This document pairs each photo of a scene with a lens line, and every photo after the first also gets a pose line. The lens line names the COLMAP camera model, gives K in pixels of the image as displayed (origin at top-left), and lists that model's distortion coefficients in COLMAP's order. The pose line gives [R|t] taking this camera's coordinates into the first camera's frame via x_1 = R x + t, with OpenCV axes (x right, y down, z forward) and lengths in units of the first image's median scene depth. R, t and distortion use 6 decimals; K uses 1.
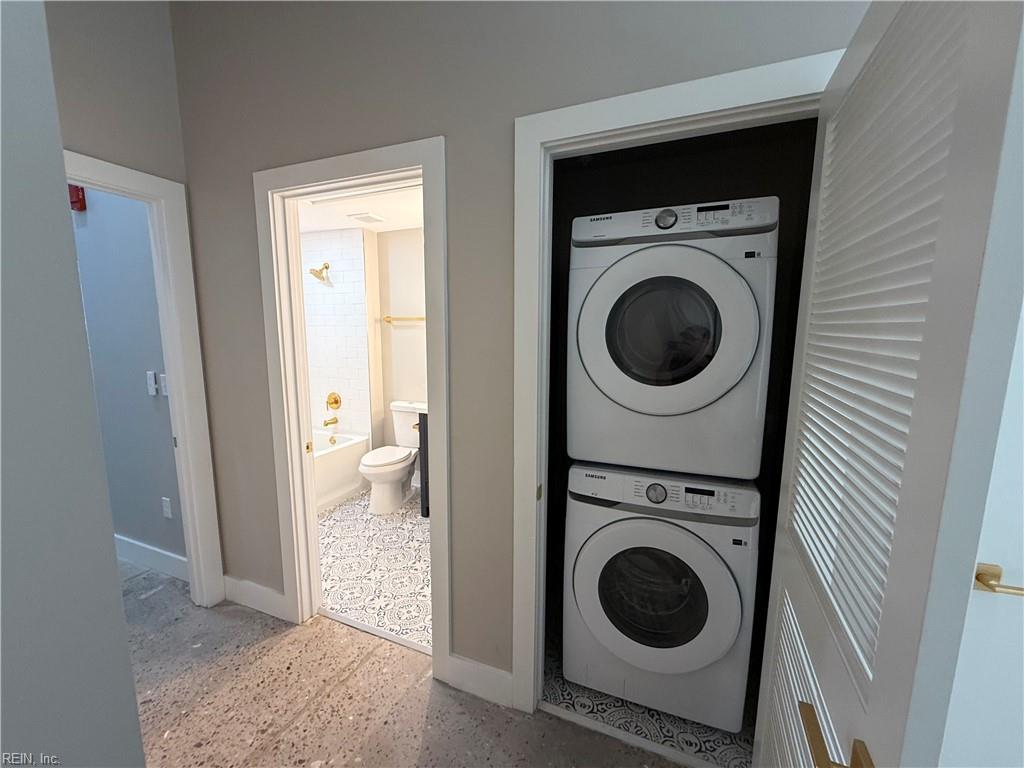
lens RADIAL K [[407.8, 0, 510.2], [0, 407.8, 387.2], [0, 0, 1]] dist [-0.000874, -0.000437]
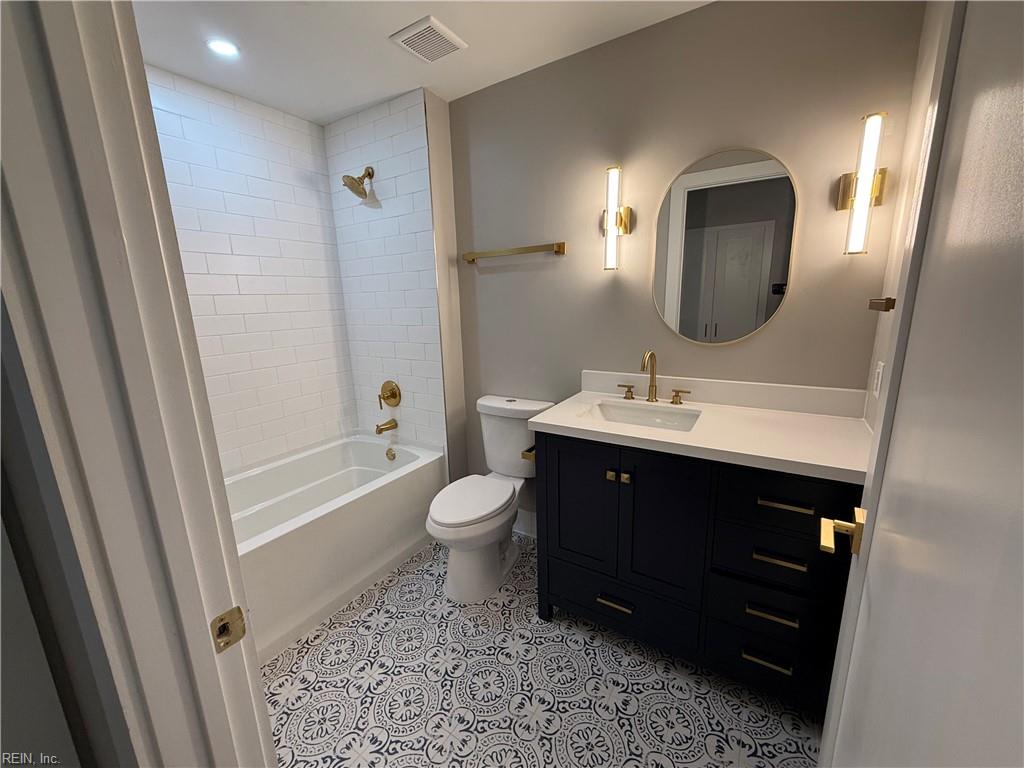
lens RADIAL K [[407.8, 0, 513.1], [0, 407.8, 384.1], [0, 0, 1]] dist [-0.000874, -0.000437]
pose [[0.984475, -0.000101, -0.175527, -0.138702], [0.011639, 0.997837, 0.064704, -0.022544], [0.175141, -0.065742, 0.982346, 0.431084]]
